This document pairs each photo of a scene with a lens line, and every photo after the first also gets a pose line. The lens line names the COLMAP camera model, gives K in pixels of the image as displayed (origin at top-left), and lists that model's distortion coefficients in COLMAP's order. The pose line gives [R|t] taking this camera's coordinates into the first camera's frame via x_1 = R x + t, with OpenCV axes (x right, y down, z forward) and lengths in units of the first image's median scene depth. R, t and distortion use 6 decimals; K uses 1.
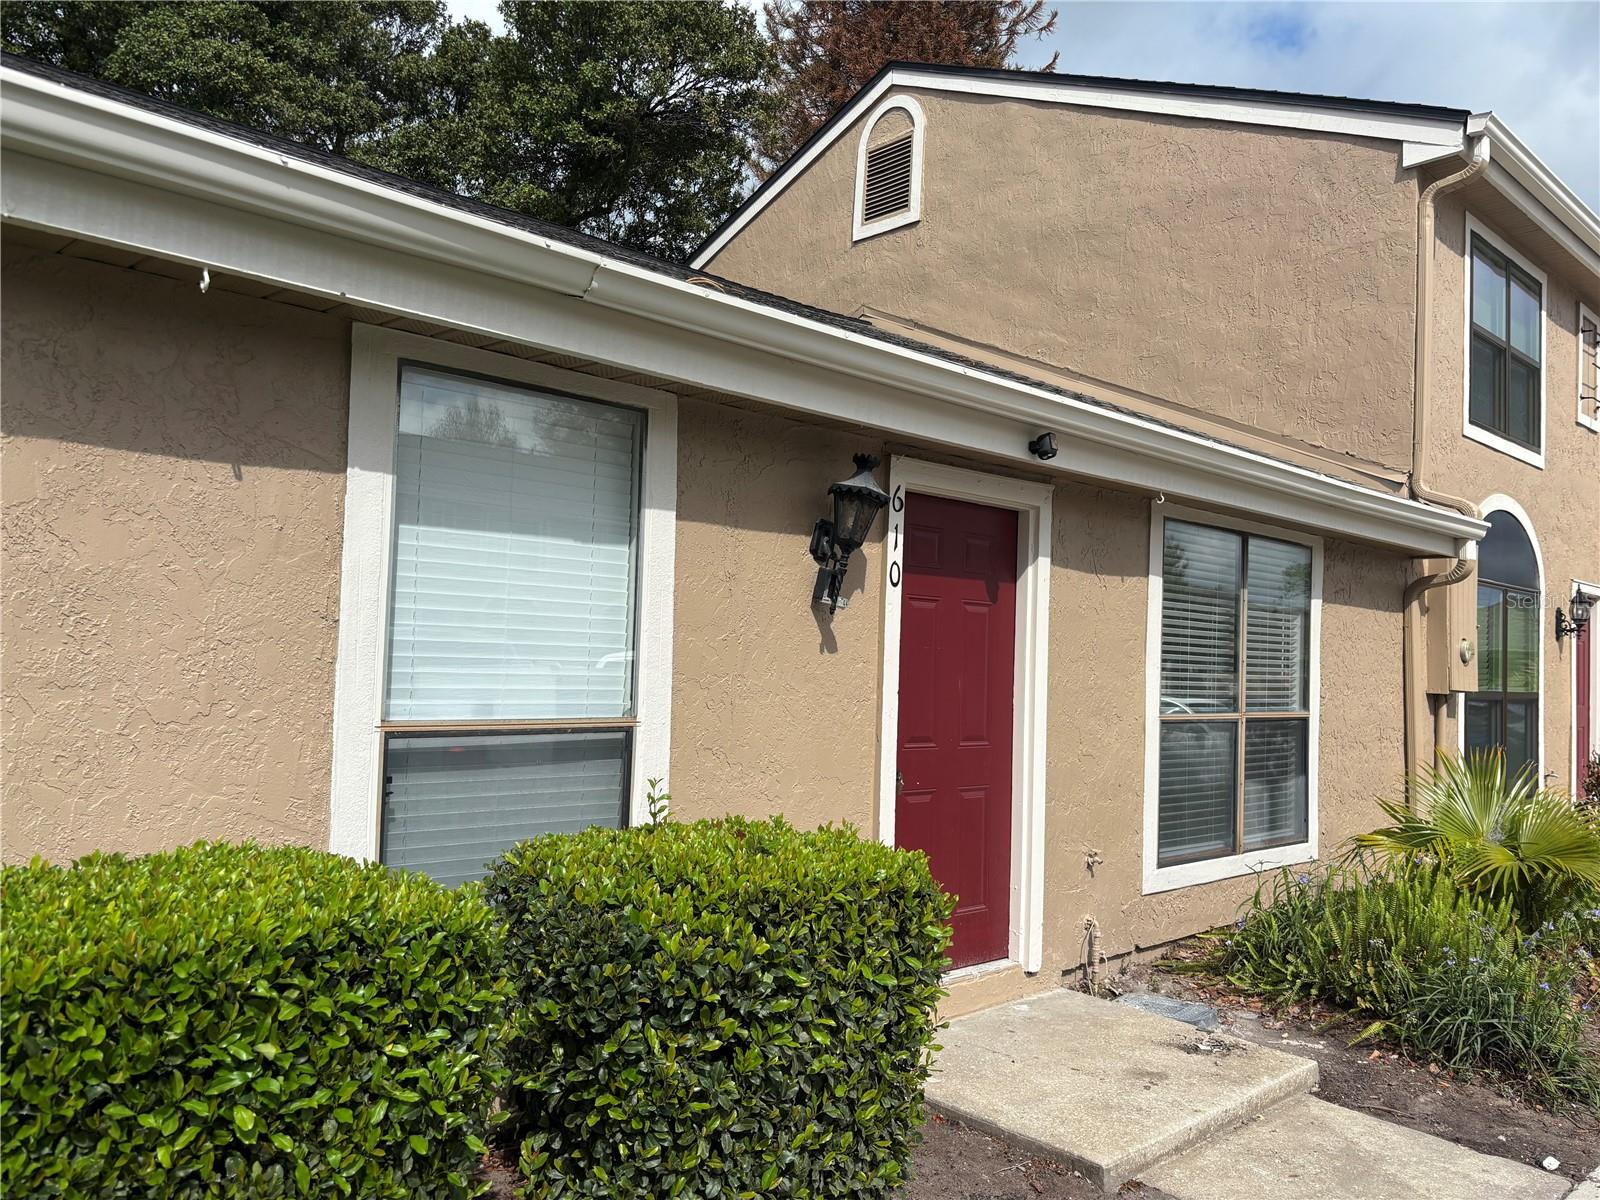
lens RADIAL K [[1204.8, 0, 801.8], [0, 1204.8, 609.1], [0, 0, 1]] dist [0.065065, -0.084884]
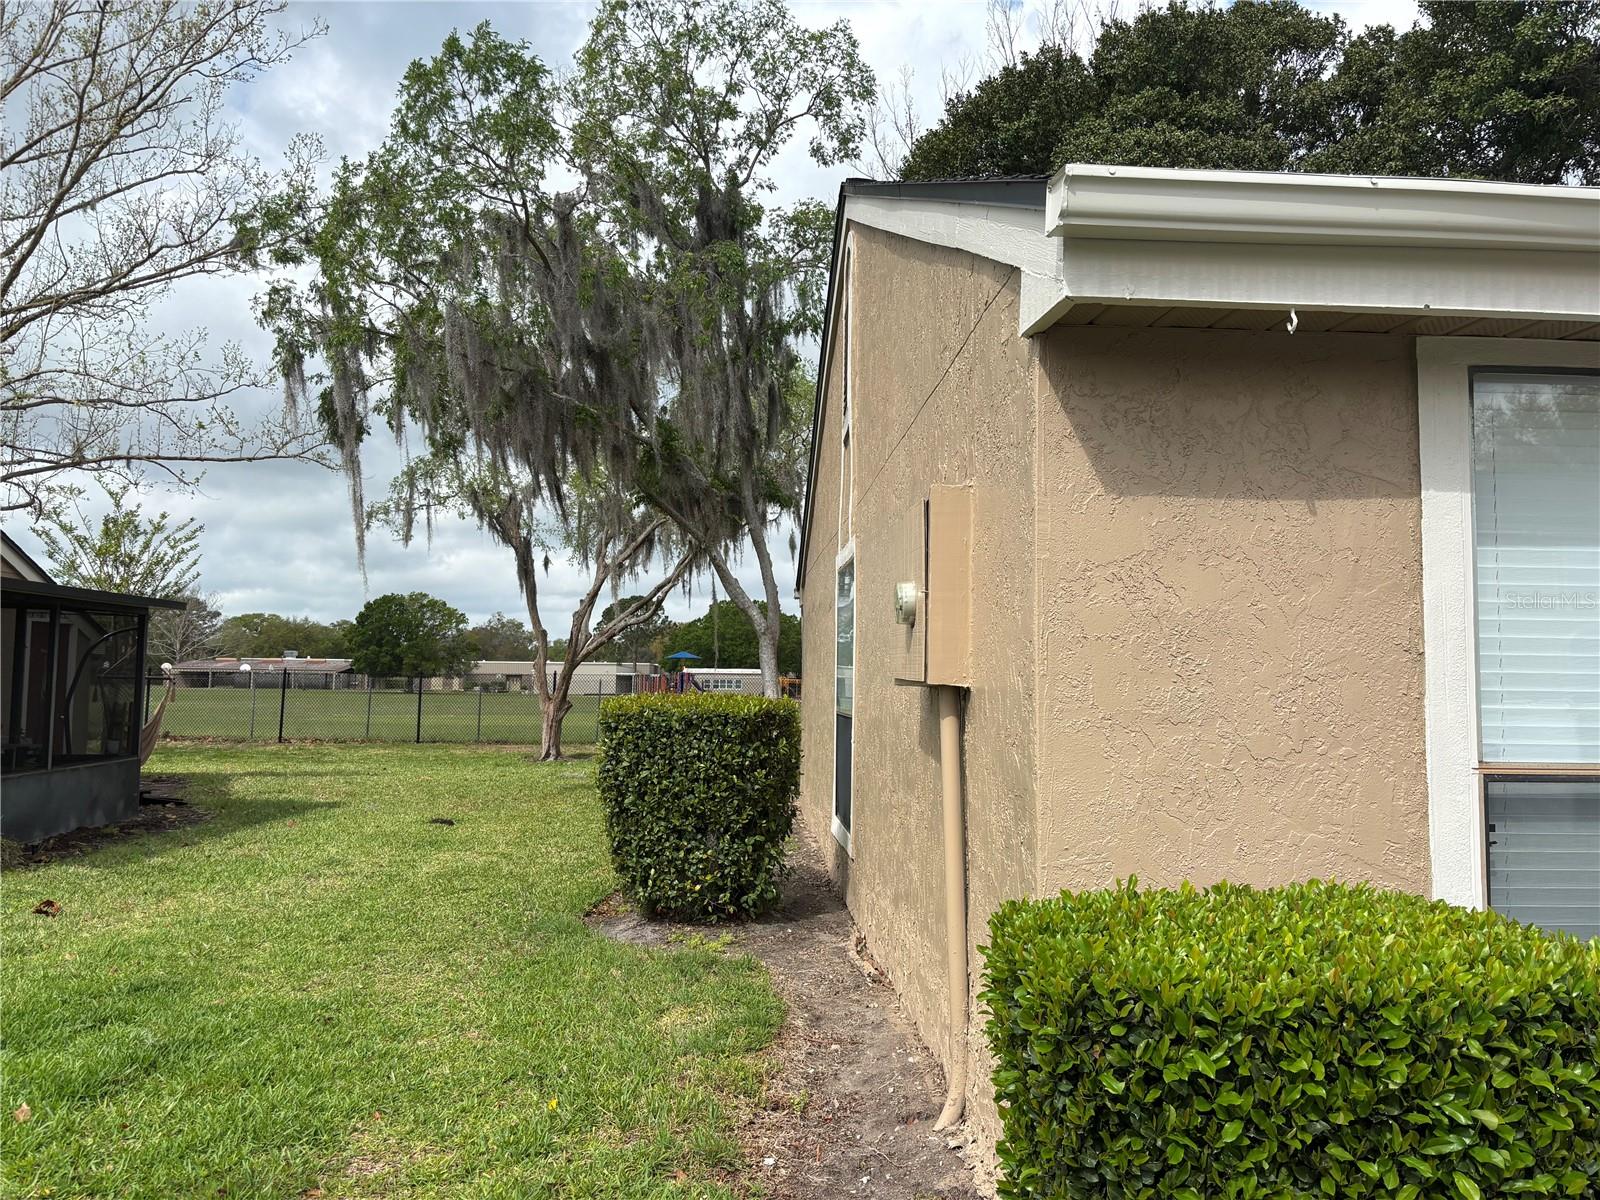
lens RADIAL K [[1208.9, 0, 800.7], [0, 1208.9, 592.8], [0, 0, 1]] dist [0.036124, -0.056000]
pose [[0.756173, -0.068844, -0.650740, -0.196178], [0.038308, 0.997402, -0.061003, 0.002580], [0.653249, 0.021200, 0.756846, -0.036709]]
